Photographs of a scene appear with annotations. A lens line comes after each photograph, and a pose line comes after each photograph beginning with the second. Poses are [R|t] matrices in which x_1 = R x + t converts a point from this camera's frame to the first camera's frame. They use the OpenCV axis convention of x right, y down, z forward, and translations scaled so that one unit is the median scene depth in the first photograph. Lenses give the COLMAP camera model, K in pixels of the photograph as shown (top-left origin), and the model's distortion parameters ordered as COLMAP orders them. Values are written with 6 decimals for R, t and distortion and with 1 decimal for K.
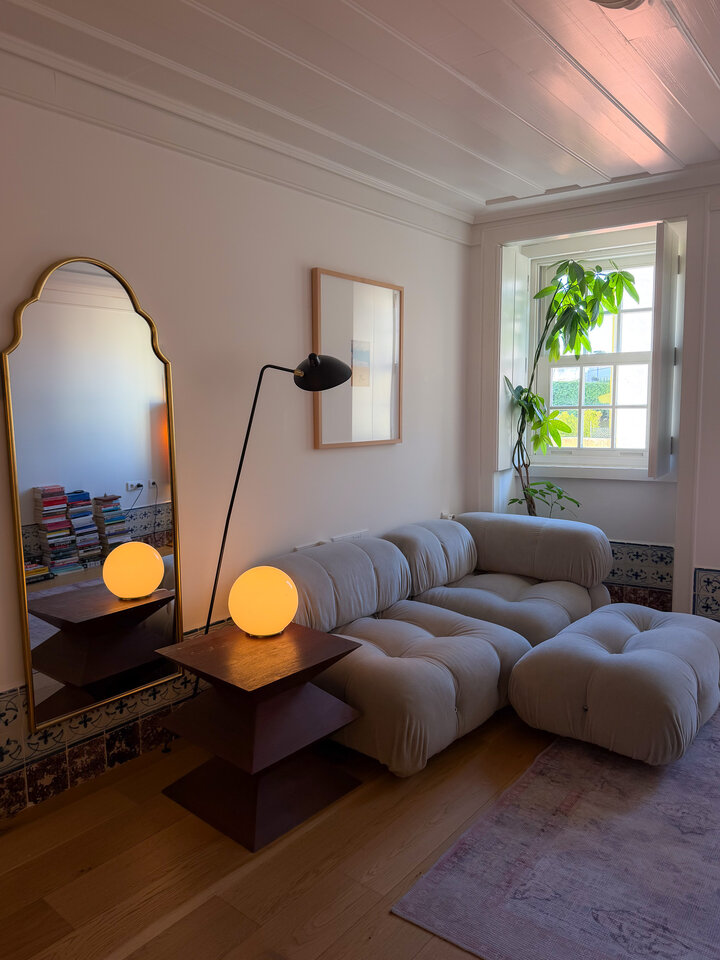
lens RADIAL K [[671.5, 0, 387.0], [0, 671.5, 471.9], [0, 0, 1]] dist [0.058477, -0.056485]
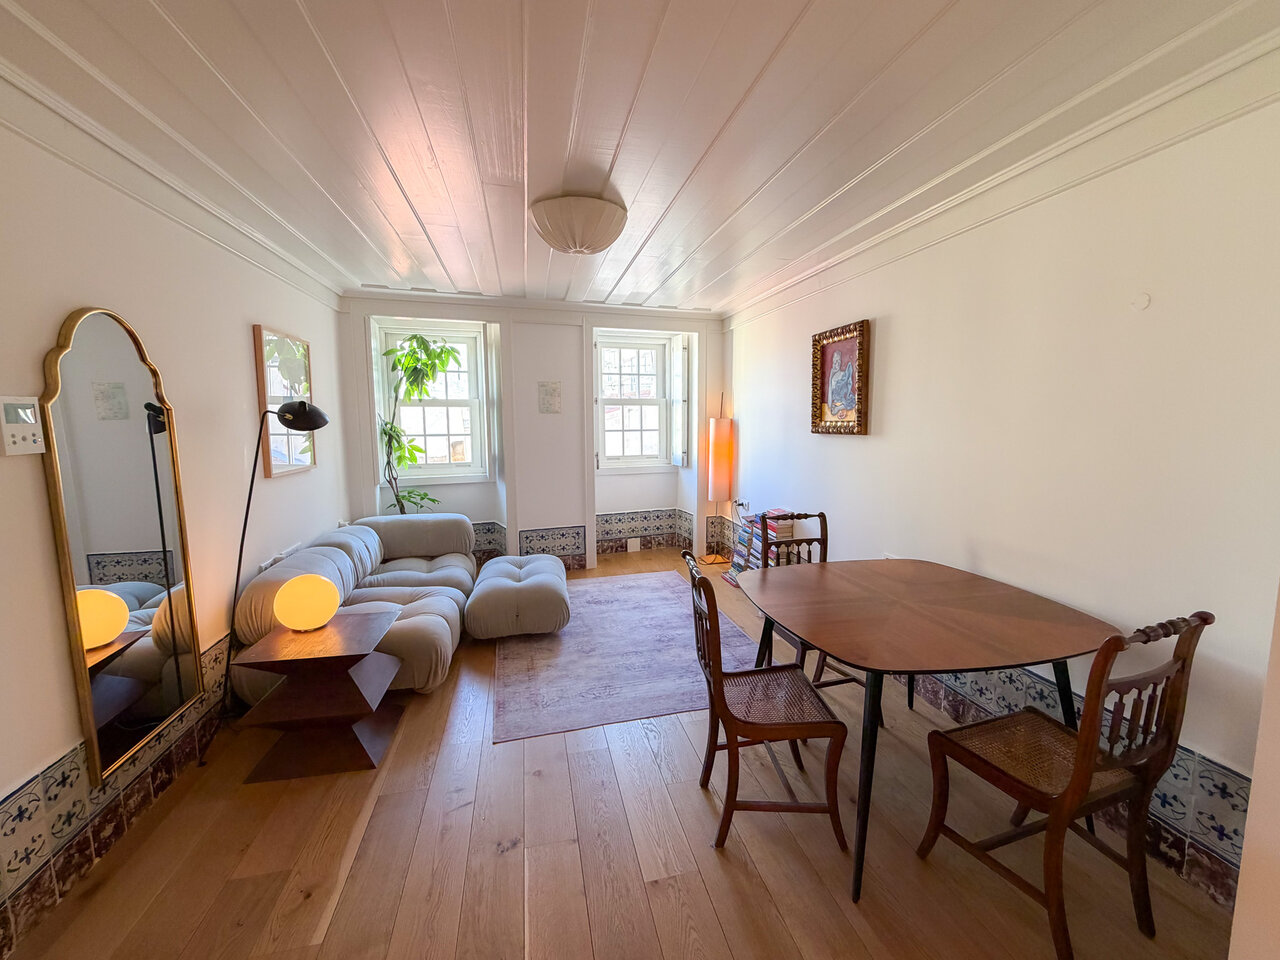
lens RADIAL K [[520.2, 0, 649.4], [0, 520.2, 471.2], [0, 0, 1]] dist [-0.004269, 0.001300]
pose [[0.617818, -0.068472, 0.783334, -0.489050], [0.073240, 0.996882, 0.029374, -0.029799], [-0.782903, 0.039224, 0.620906, -0.093881]]
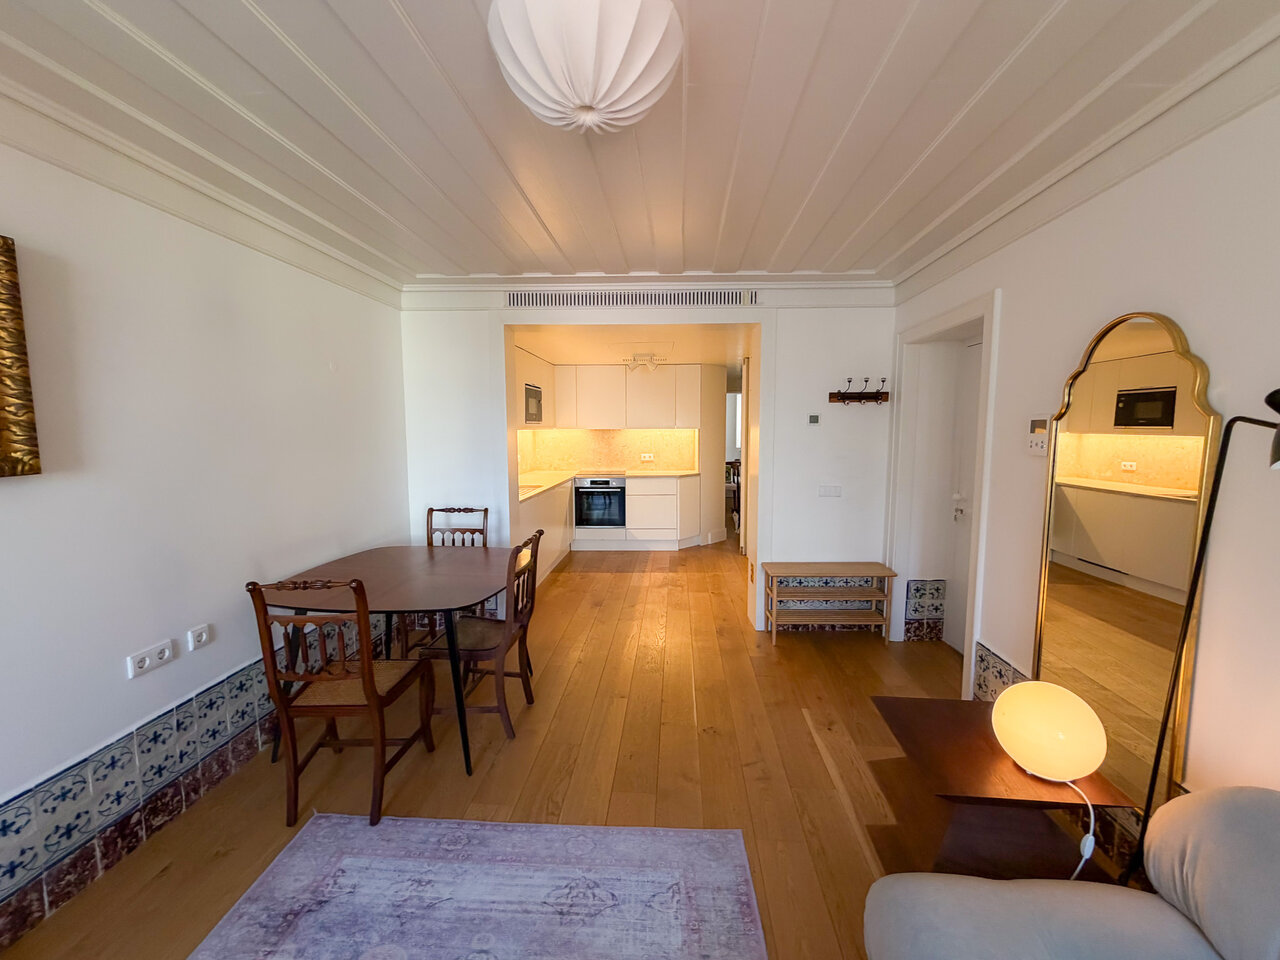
lens RADIAL K [[520.2, 0, 630.9], [0, 520.2, 473.0], [0, 0, 1]] dist [-0.004269, 0.001300]
pose [[-0.840773, 0.063578, -0.537642, 0.483957], [-0.038371, 0.983585, 0.176318, -0.169864], [0.540027, 0.168873, -0.824532, 1.094180]]
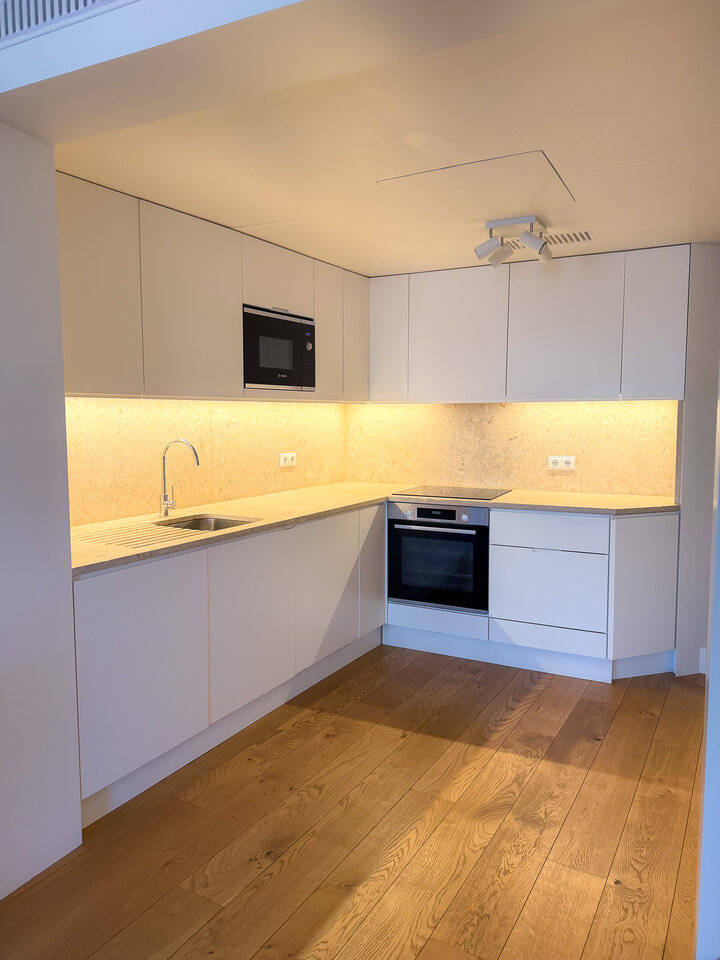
lens RADIAL K [[671.5, 0, 340.7], [0, 671.5, 471.8], [0, 0, 1]] dist [0.058477, -0.056485]
pose [[-0.993564, 0.027140, -0.109969, -0.276511], [0.006512, 0.982950, 0.183757, -0.069353], [0.113081, 0.181859, -0.976801, 0.488914]]
